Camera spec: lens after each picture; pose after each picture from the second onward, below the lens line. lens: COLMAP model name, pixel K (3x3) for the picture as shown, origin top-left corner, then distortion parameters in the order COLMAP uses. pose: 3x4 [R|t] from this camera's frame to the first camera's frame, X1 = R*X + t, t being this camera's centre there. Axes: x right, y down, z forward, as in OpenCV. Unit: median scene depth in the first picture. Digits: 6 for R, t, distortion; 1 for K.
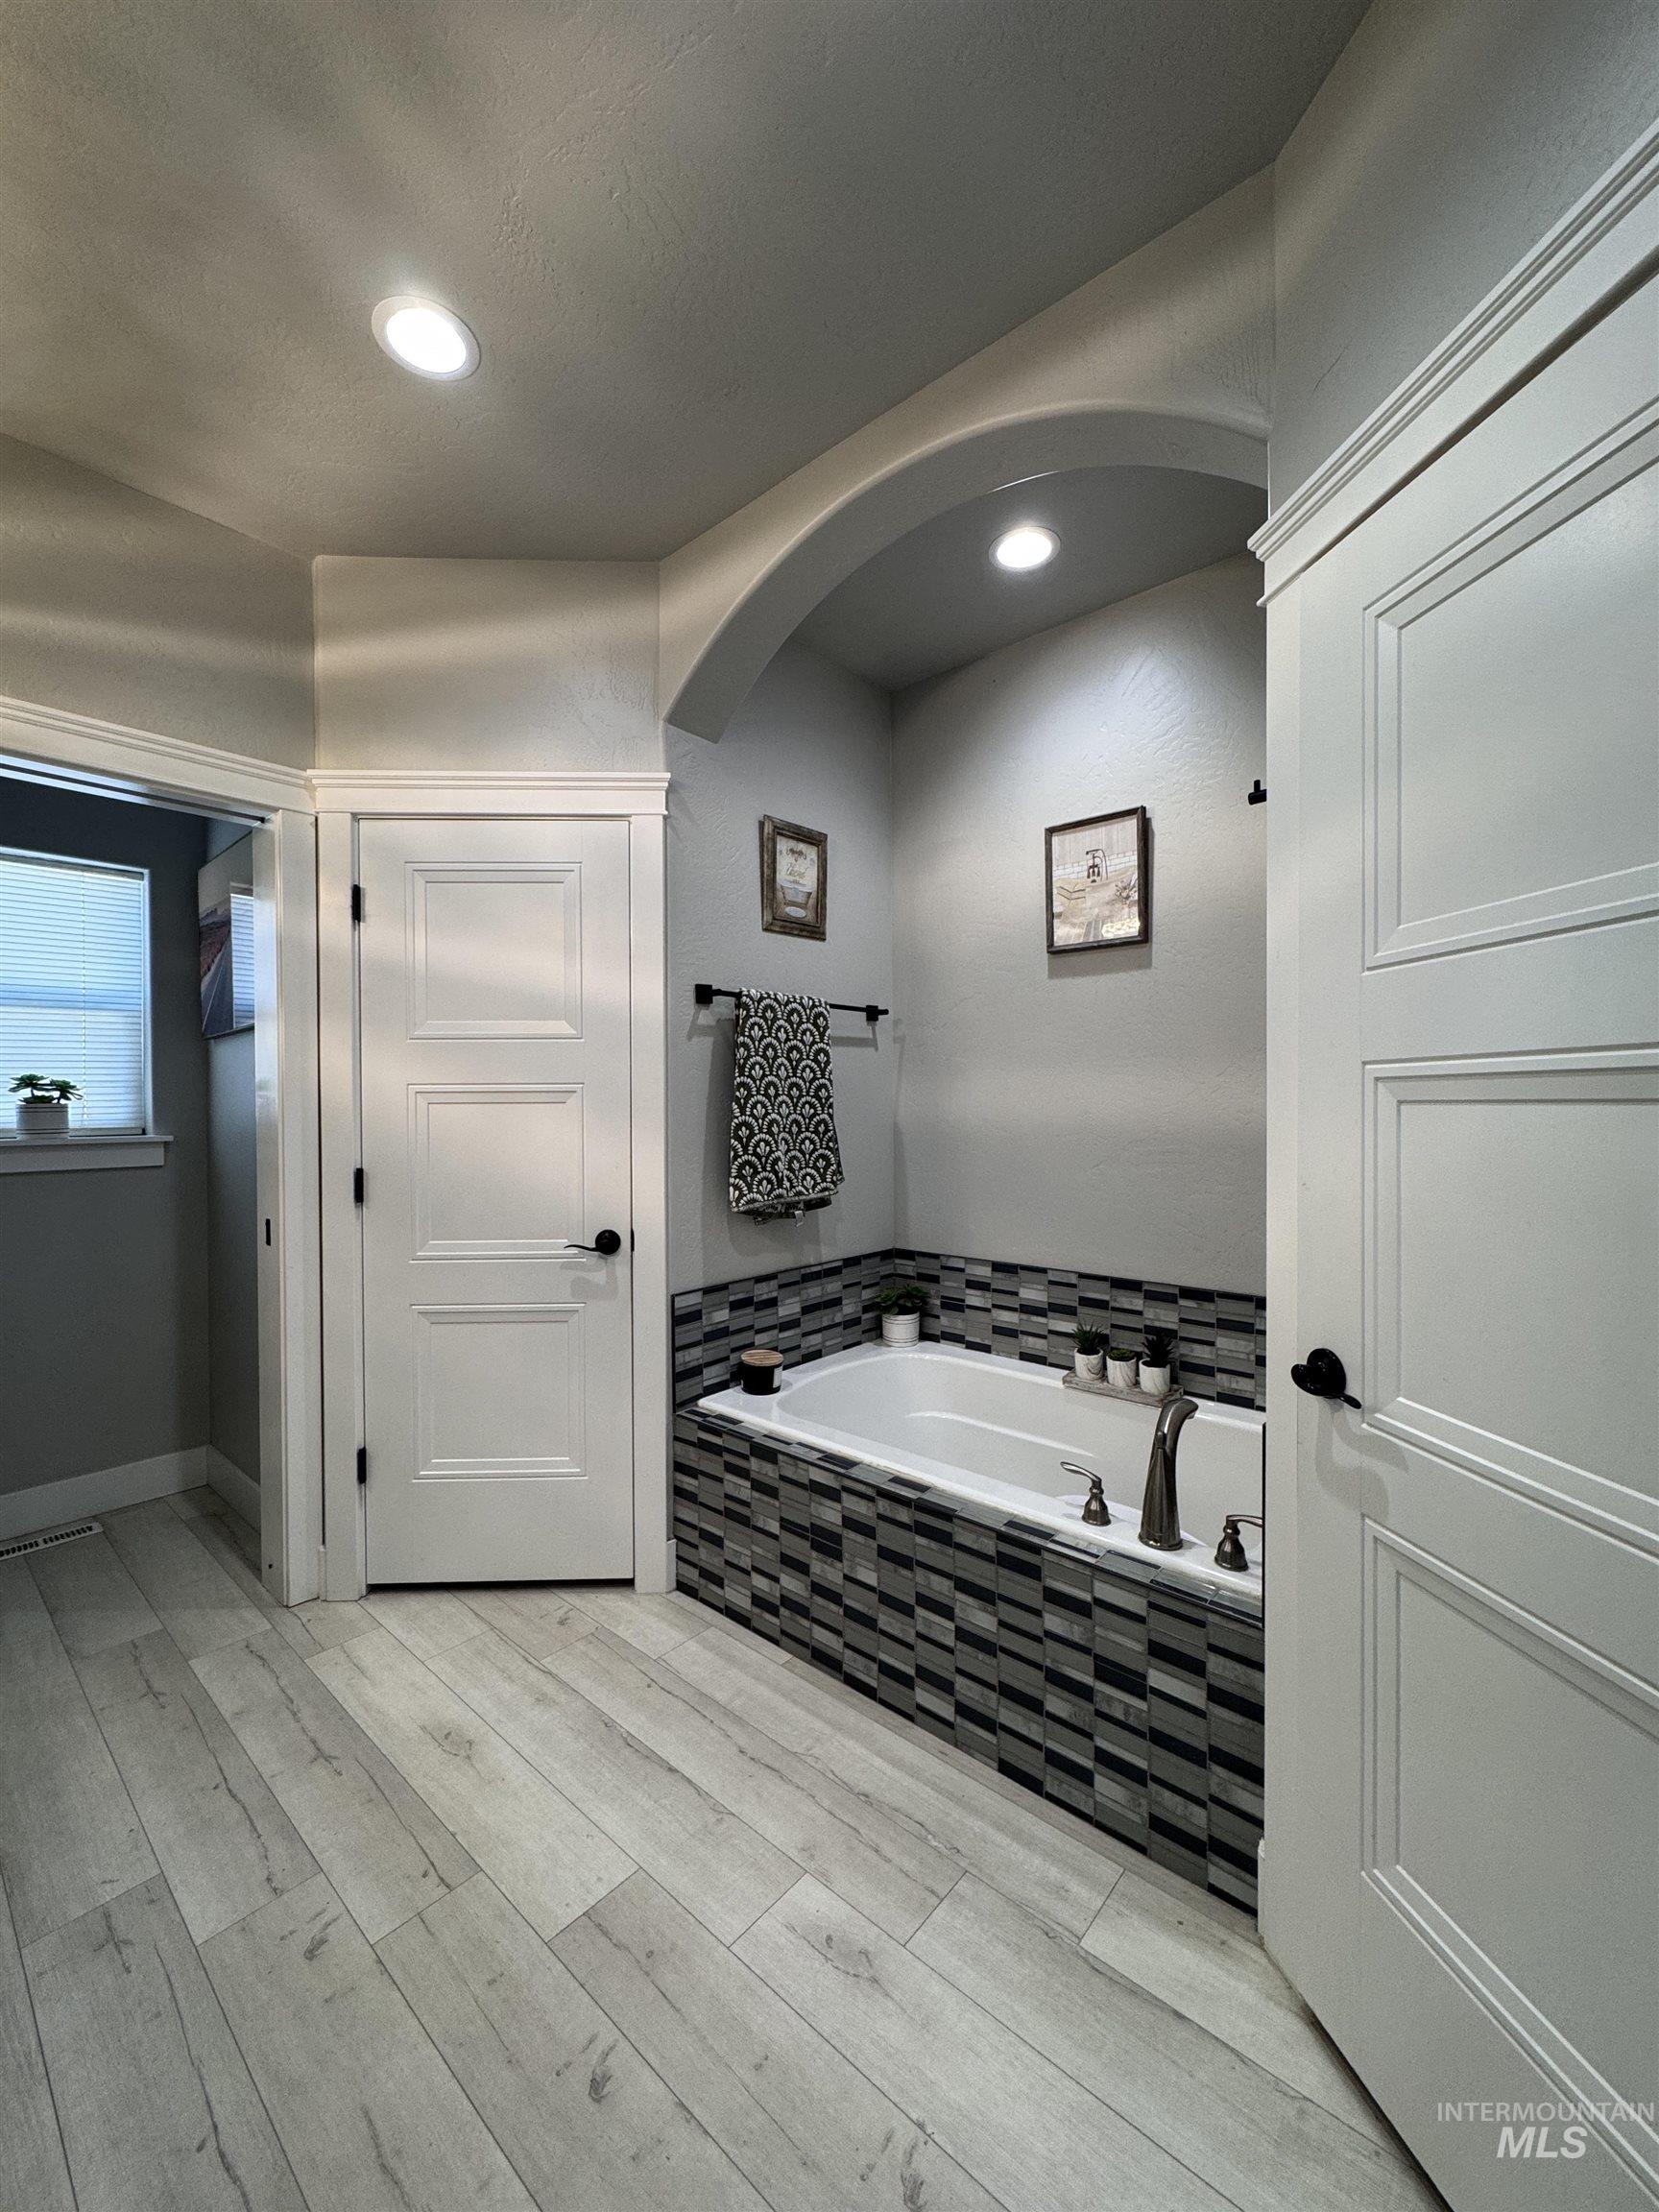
lens RADIAL K [[880.8, 0, 839.8], [0, 880.8, 1114.3], [0, 0, 1]] dist [-0.001133, 0.000112]
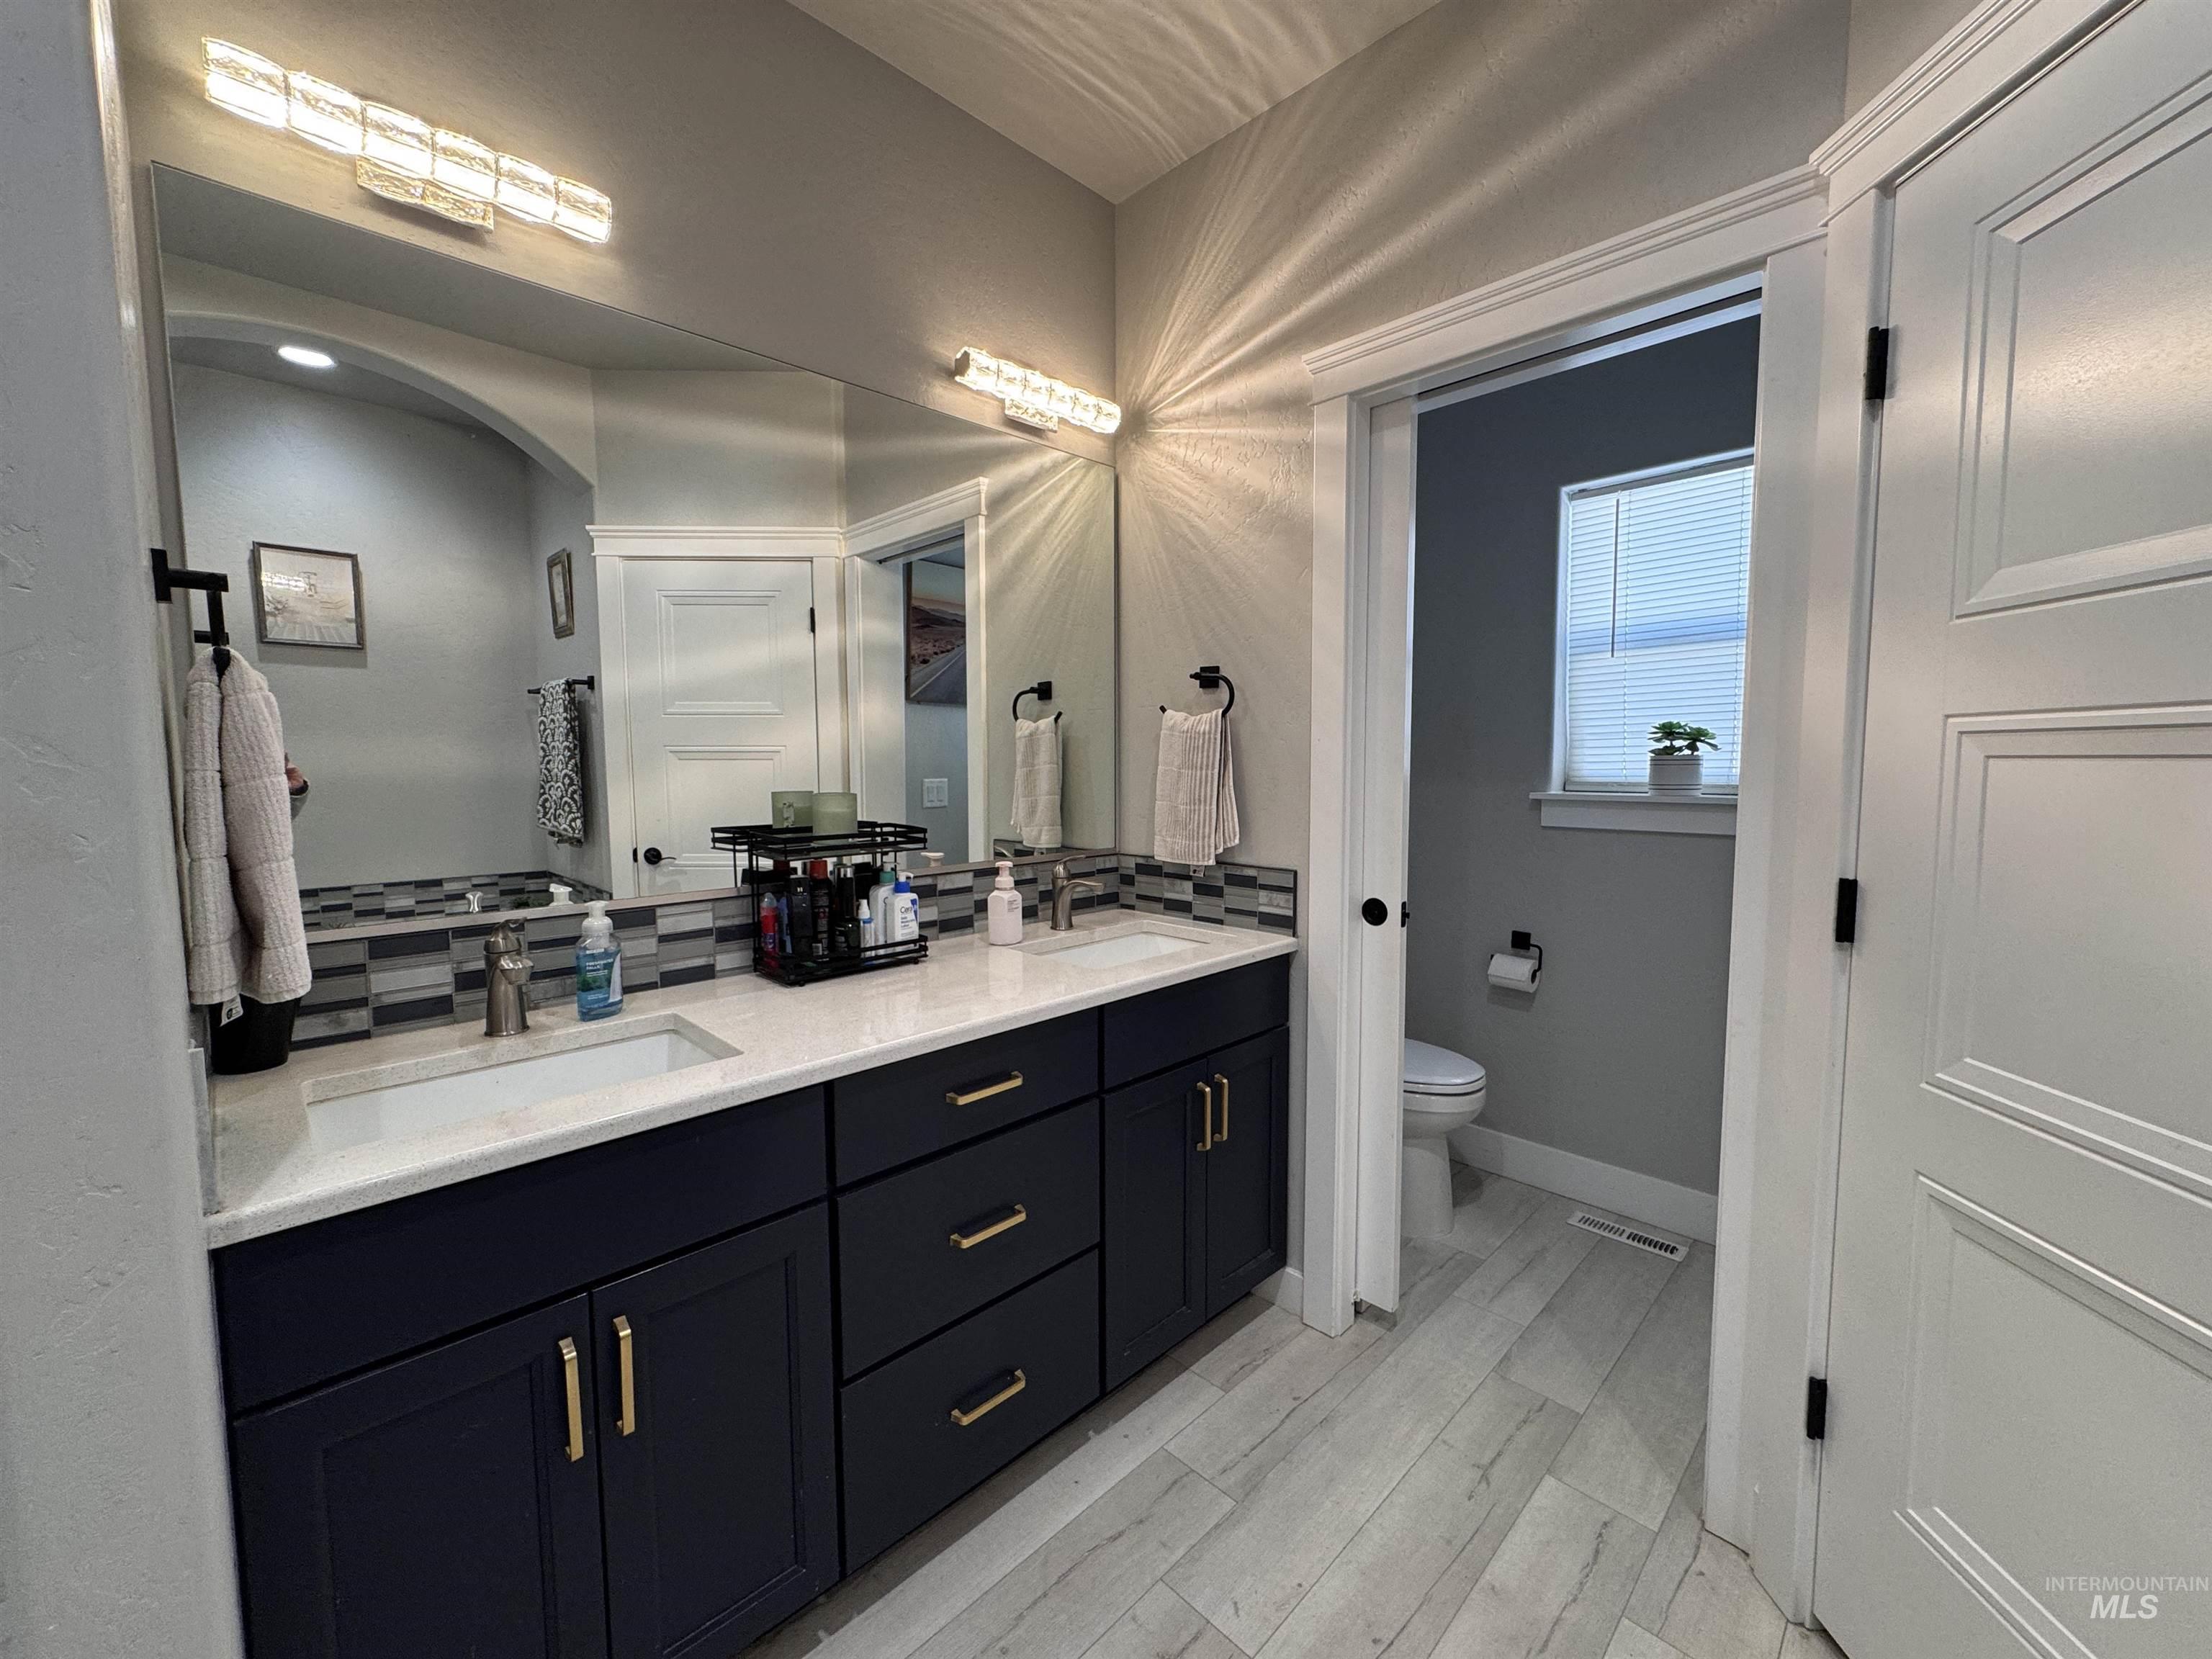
lens RADIAL K [[881.6, 0, 1101.6], [0, 881.6, 821.7], [0, 0, 1]] dist [0.000055, 0.000099]
pose [[-0.076104, 0.077458, -0.994087, 0.014669], [-0.013807, 0.996801, 0.078726, -0.007359], [0.997004, 0.019716, -0.074791, 0.510227]]
